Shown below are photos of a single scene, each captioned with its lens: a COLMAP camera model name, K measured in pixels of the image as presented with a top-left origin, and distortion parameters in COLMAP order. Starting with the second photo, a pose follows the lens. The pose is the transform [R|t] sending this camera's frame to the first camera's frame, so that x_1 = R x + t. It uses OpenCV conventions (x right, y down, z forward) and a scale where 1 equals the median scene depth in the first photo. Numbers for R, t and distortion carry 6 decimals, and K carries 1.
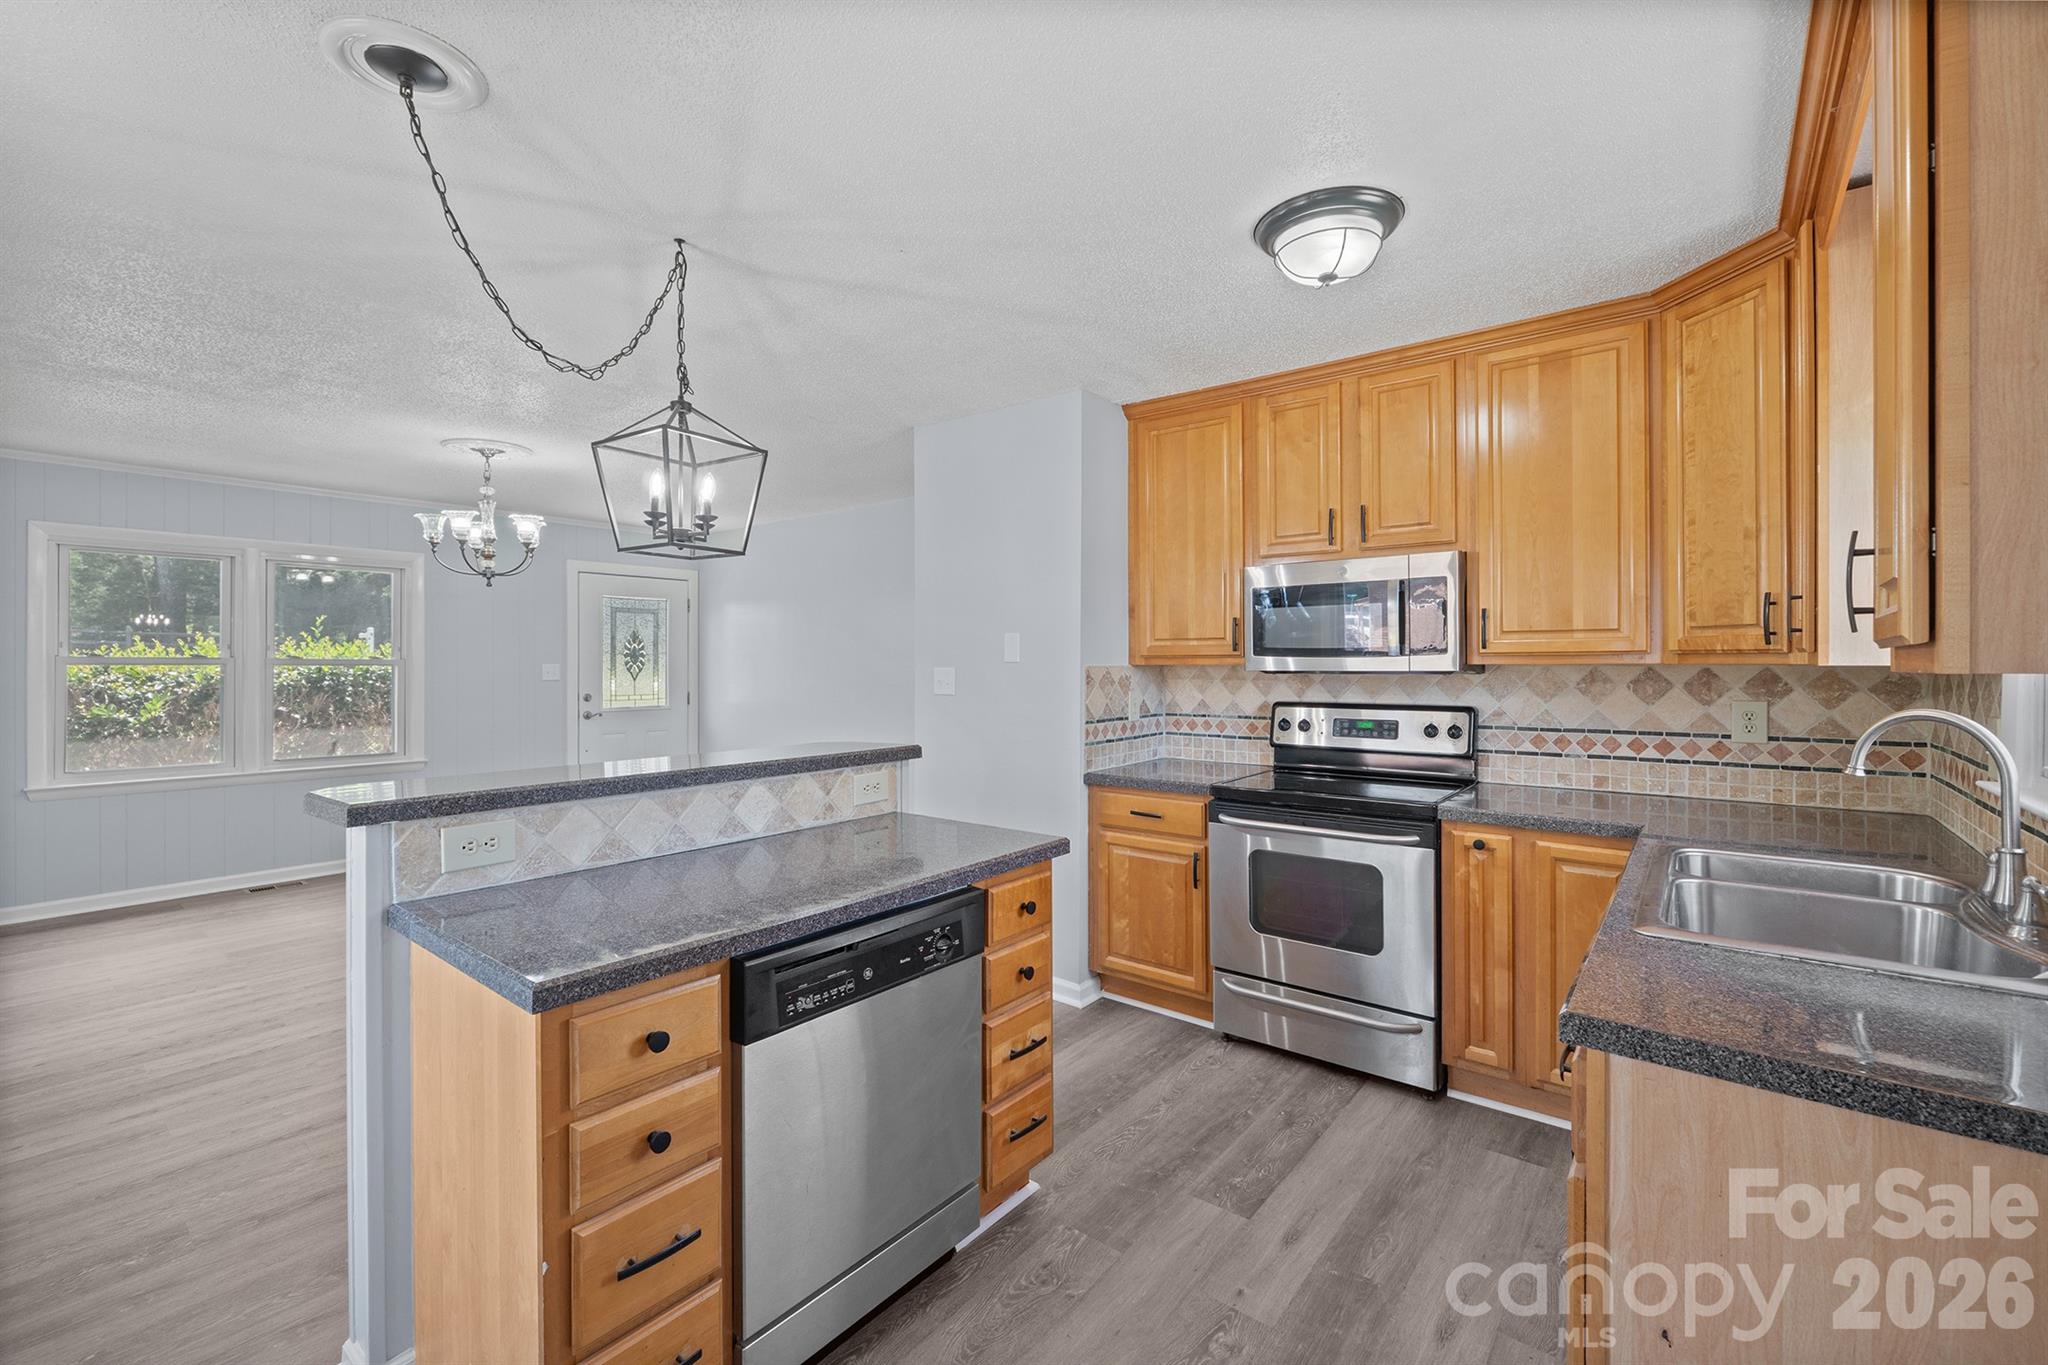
lens RADIAL K [[854.9, 0, 1024.7], [0, 854.9, 663.0], [0, 0, 1]] dist [-0.008021, -0.000112]
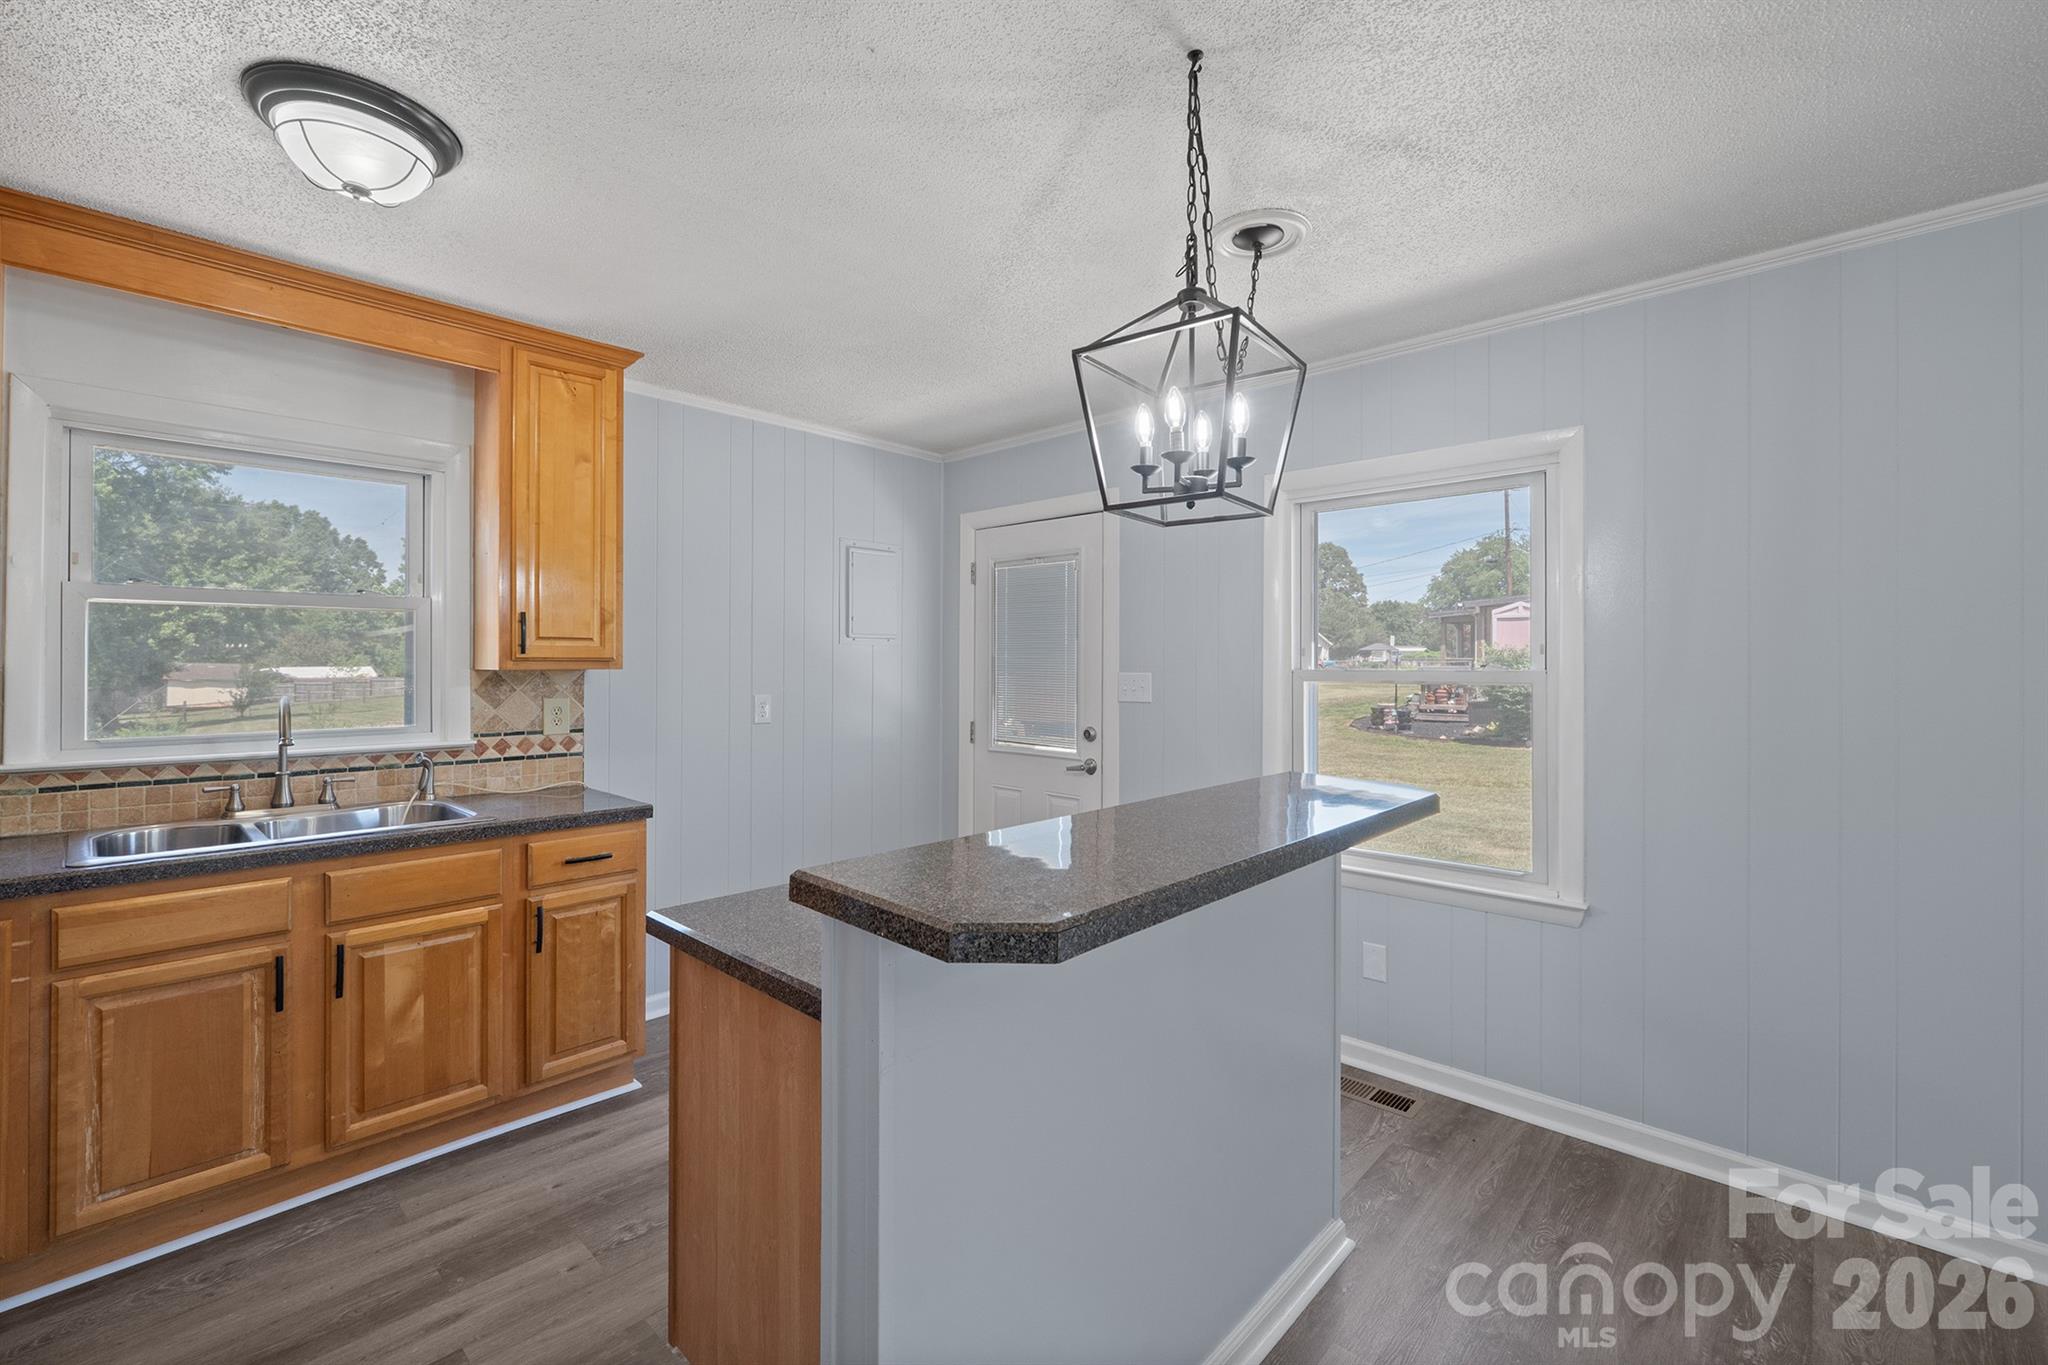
lens RADIAL K [[861.7, 0, 1030.3], [0, 861.7, 663.2], [0, 0, 1]] dist [-0.000666, -0.003158]
pose [[-0.997537, -0.003860, 0.070033, -0.220576], [-0.003919, 0.999992, -0.000712, -0.005976], [-0.070030, -0.000985, -0.997544, 1.164738]]
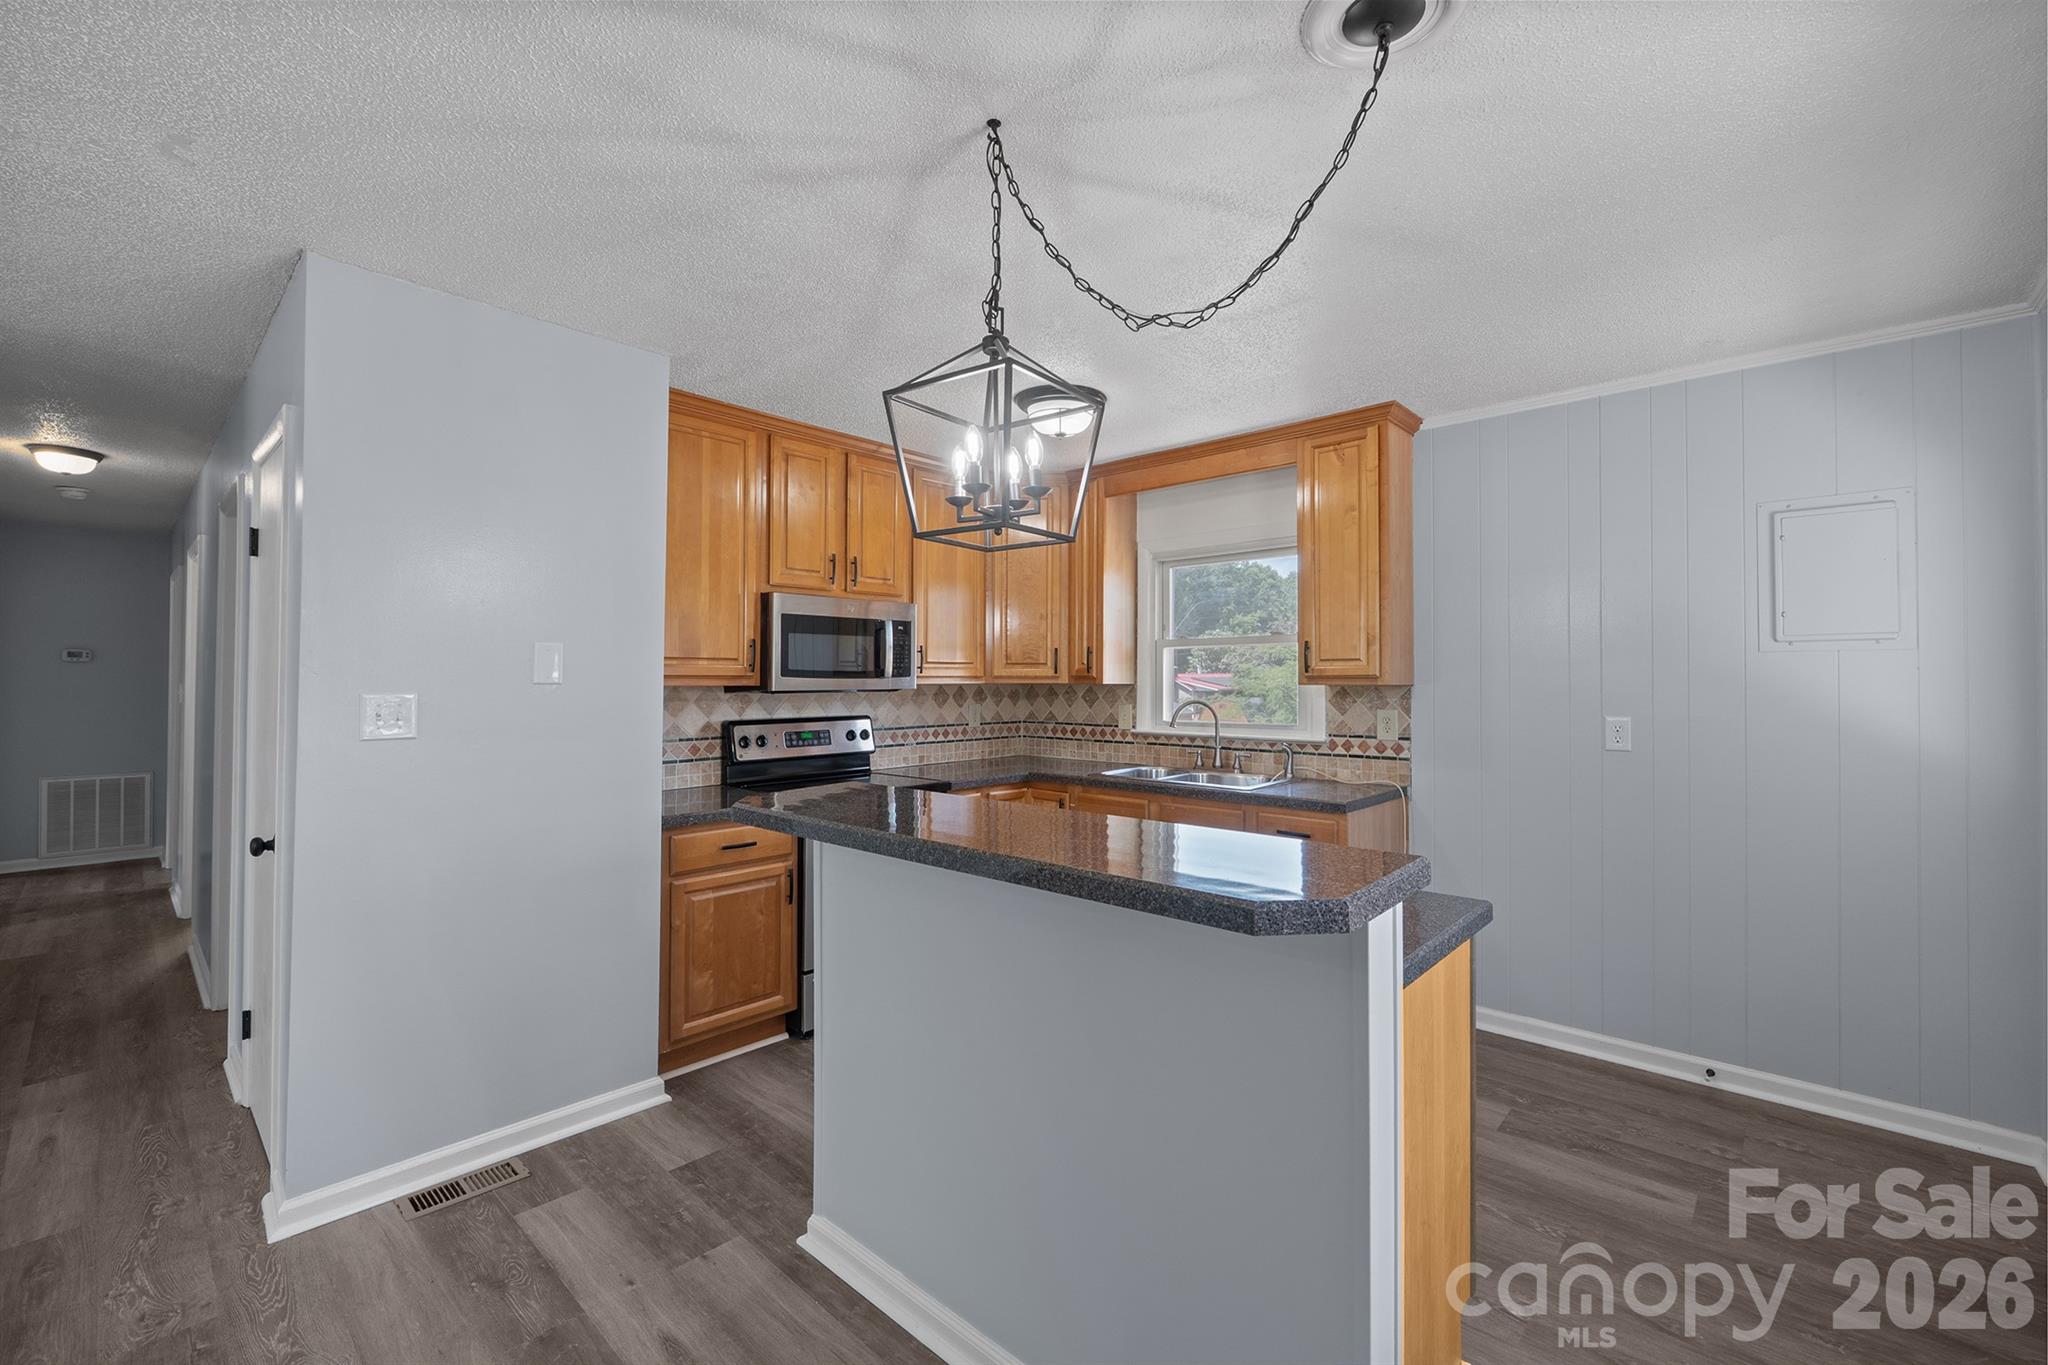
lens RADIAL K [[853.7, 0, 1027.7], [0, 853.7, 670.3], [0, 0, 1]] dist [-0.007088, 0.000579]
pose [[0.067459, 0.012388, 0.997645, -0.786603], [0.000248, 0.999923, -0.012433, -0.003331], [-0.997722, 0.001086, 0.067451, 0.632735]]
